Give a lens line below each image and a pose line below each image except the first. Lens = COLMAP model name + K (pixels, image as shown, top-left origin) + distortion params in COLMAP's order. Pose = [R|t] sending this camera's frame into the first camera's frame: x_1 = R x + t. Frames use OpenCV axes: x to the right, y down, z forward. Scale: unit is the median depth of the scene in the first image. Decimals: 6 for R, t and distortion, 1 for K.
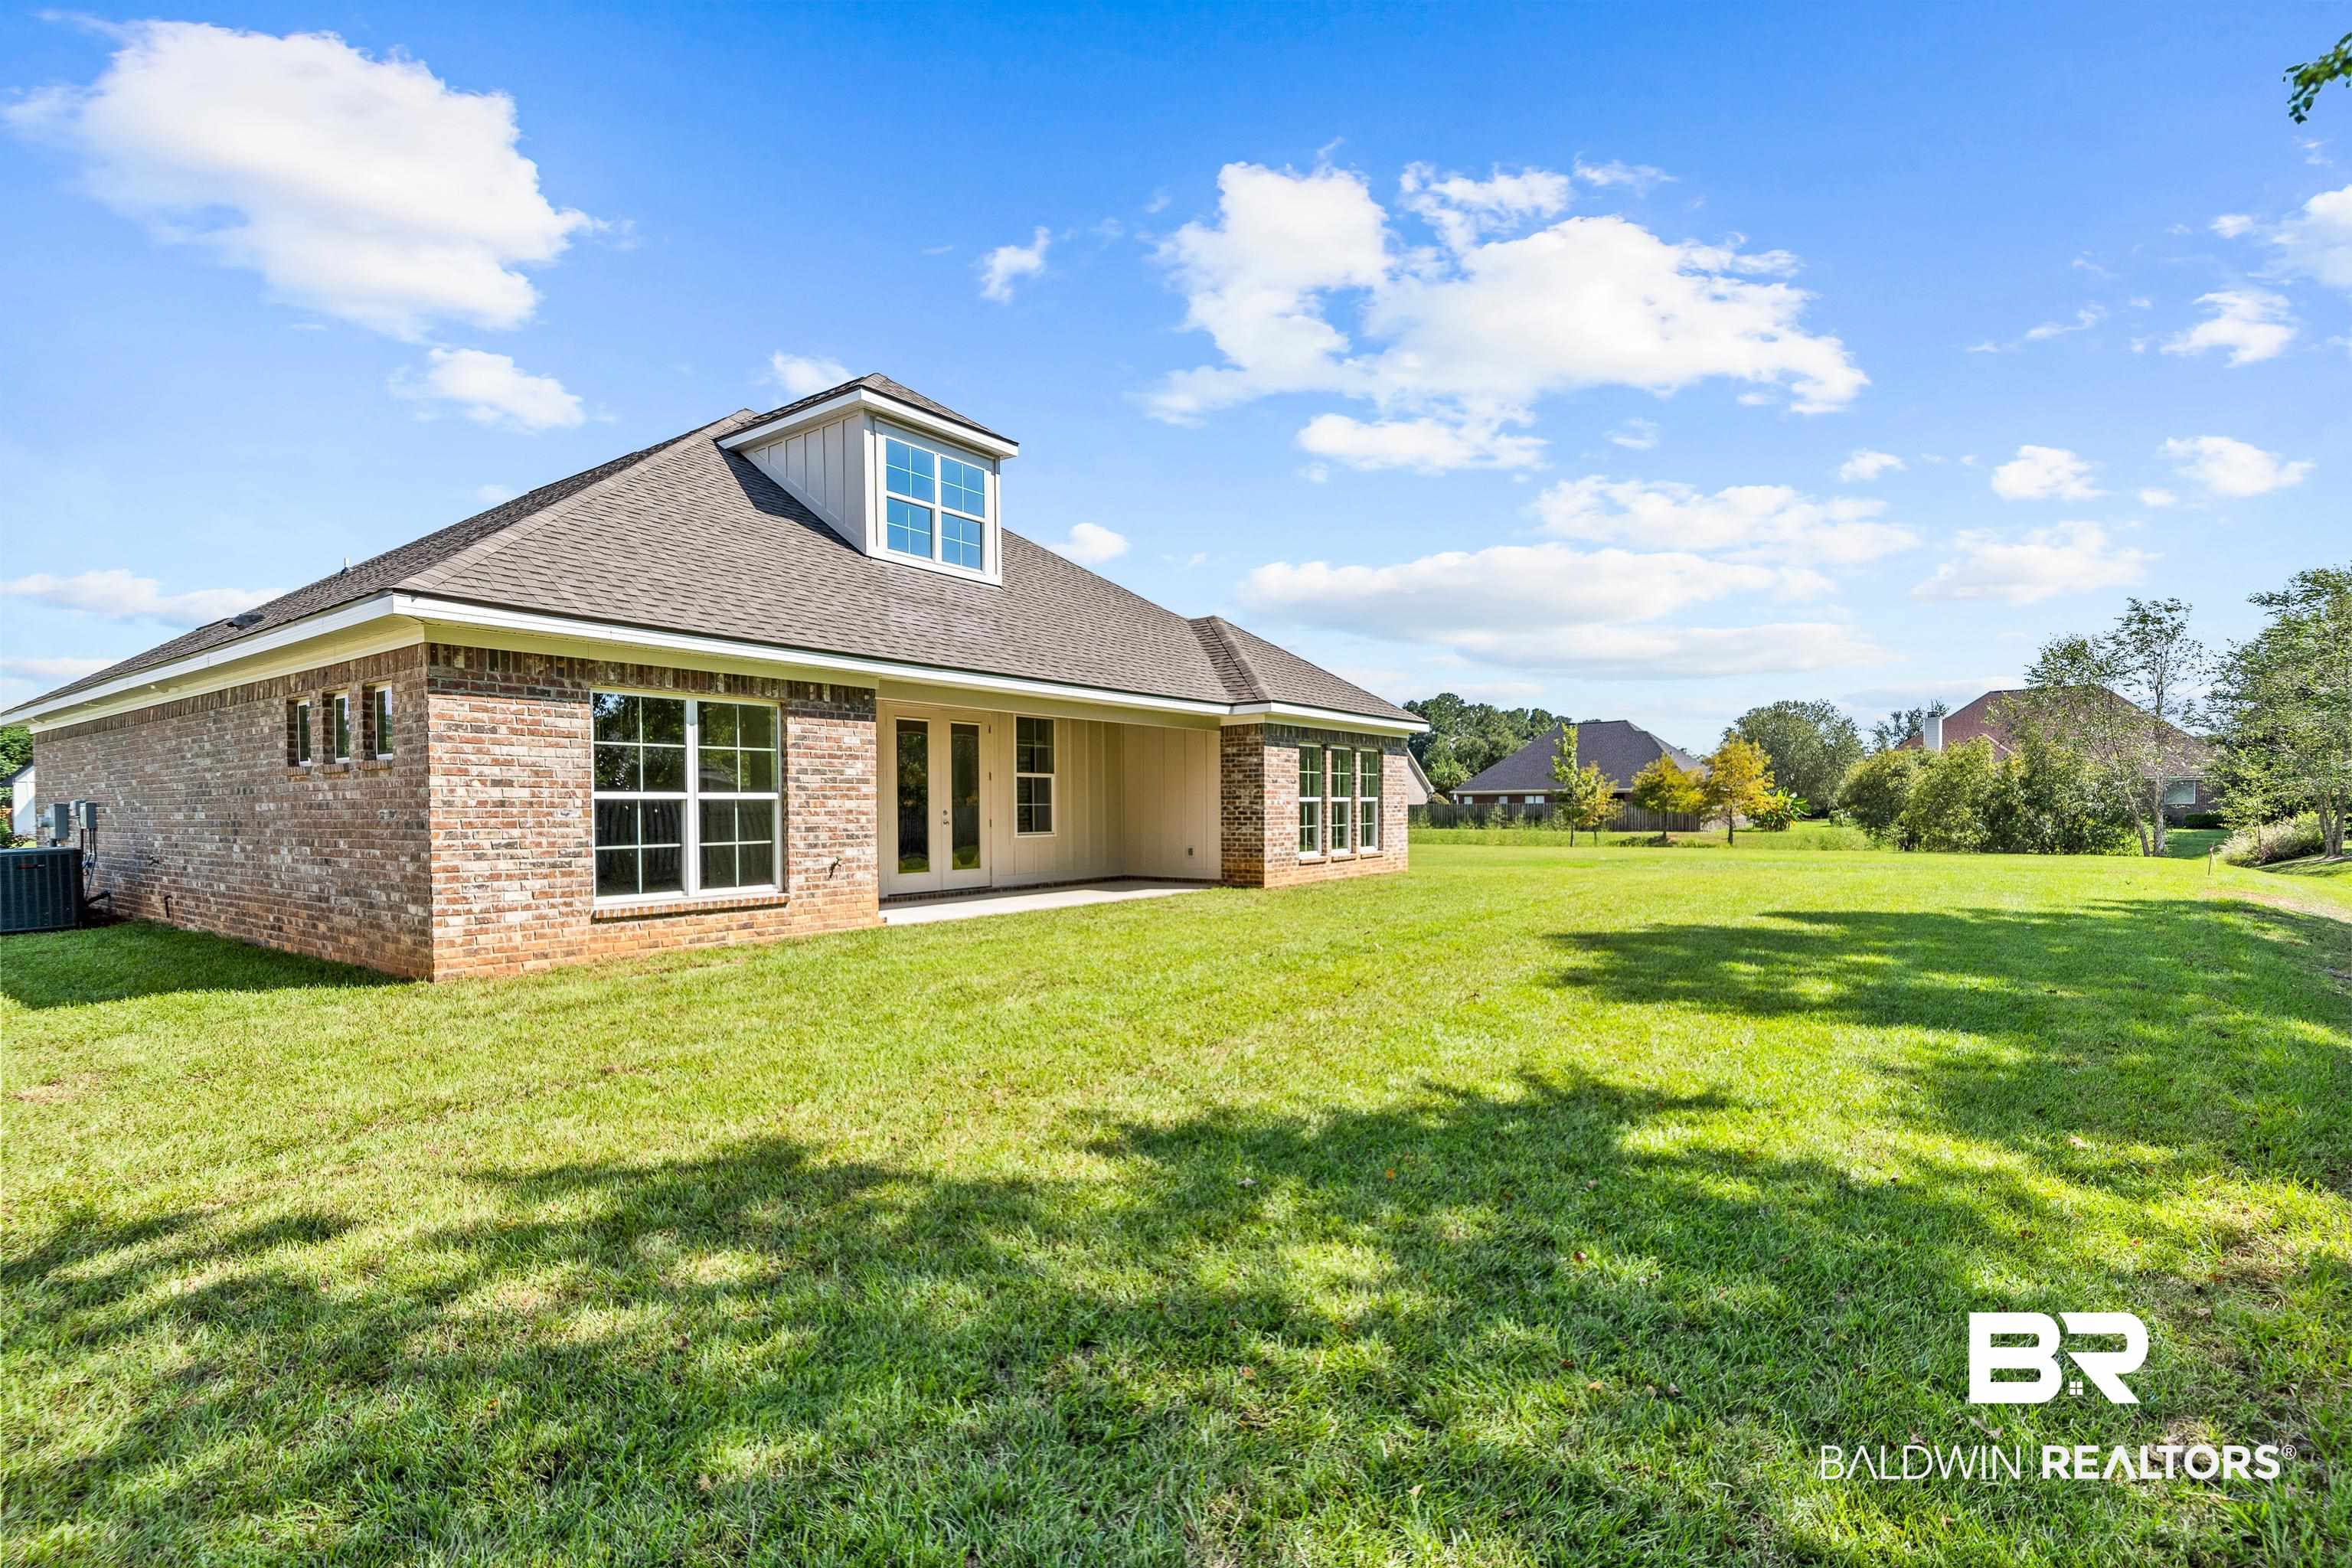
lens RADIAL K [[1083.9, 0, 1174.3], [0, 1083.9, 816.8], [0, 0, 1]] dist [0.003037, -0.000132]
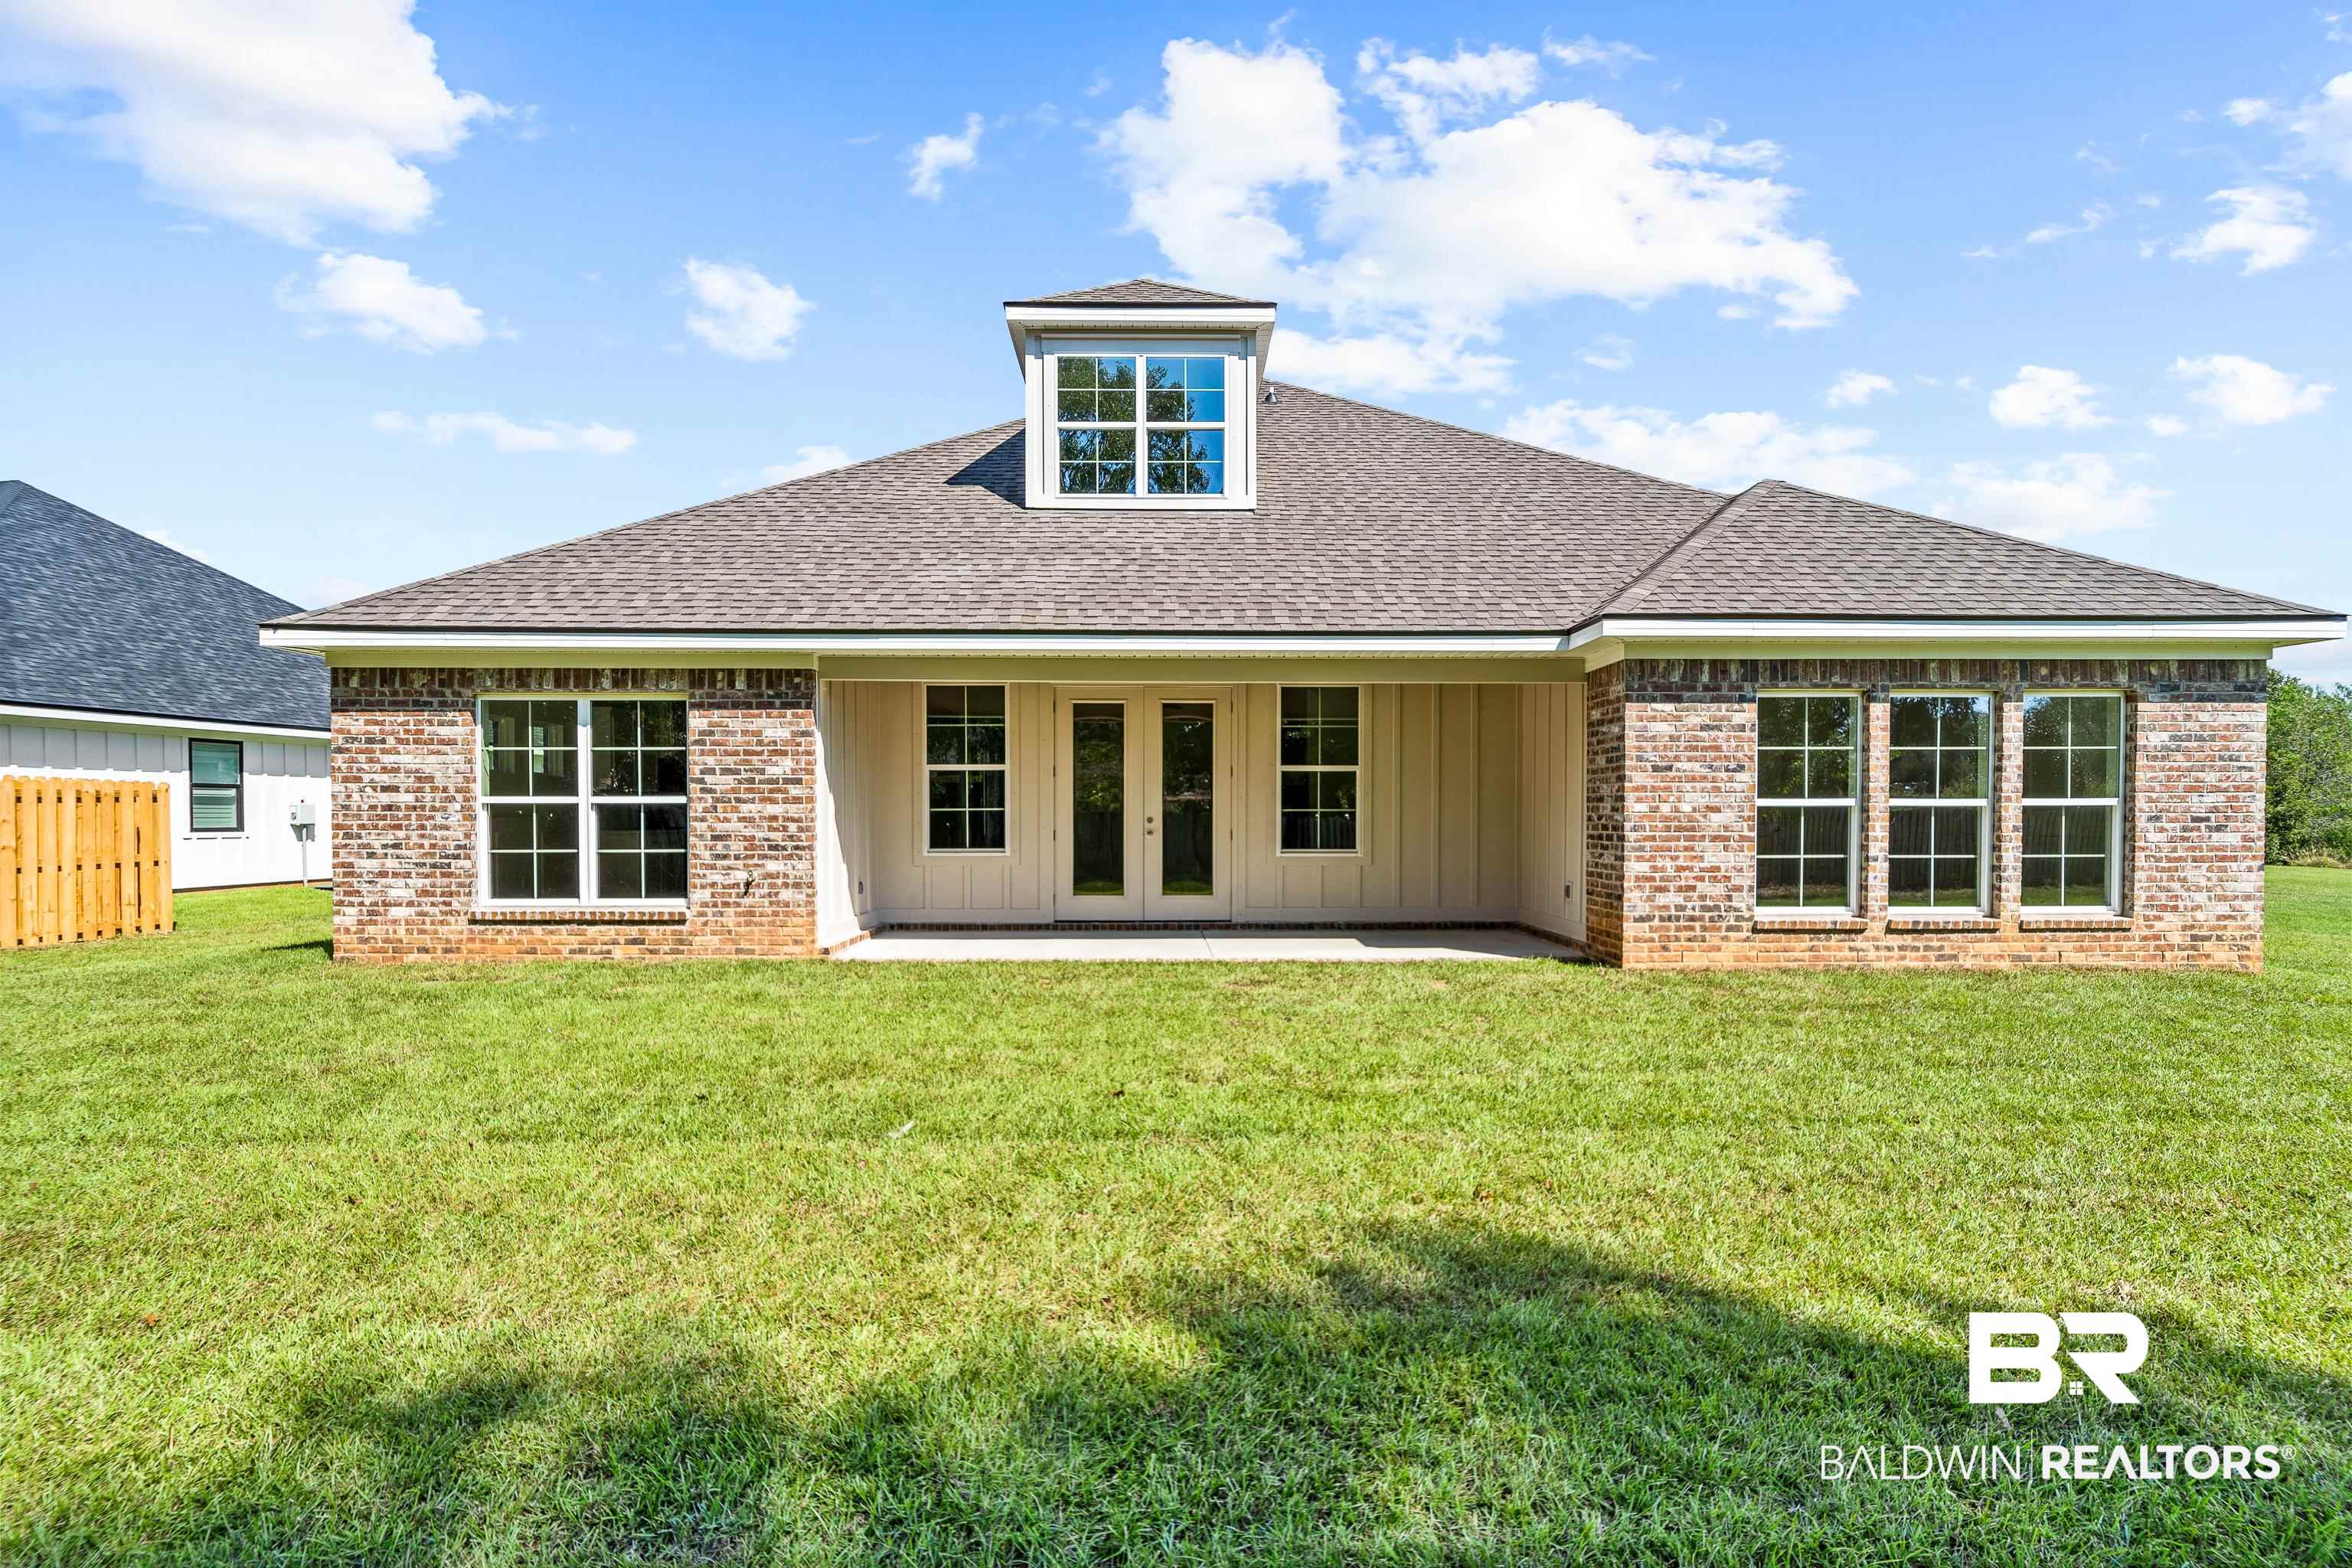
lens RADIAL K [[1083.9, 0, 1174.3], [0, 1083.9, 816.8], [0, 0, 1]] dist [0.003037, -0.000132]
pose [[0.599995, 0.010661, -0.799933, 0.591128], [-0.011890, 0.999920, 0.004409, -0.013716], [0.799916, 0.006866, 0.600073, 0.785152]]
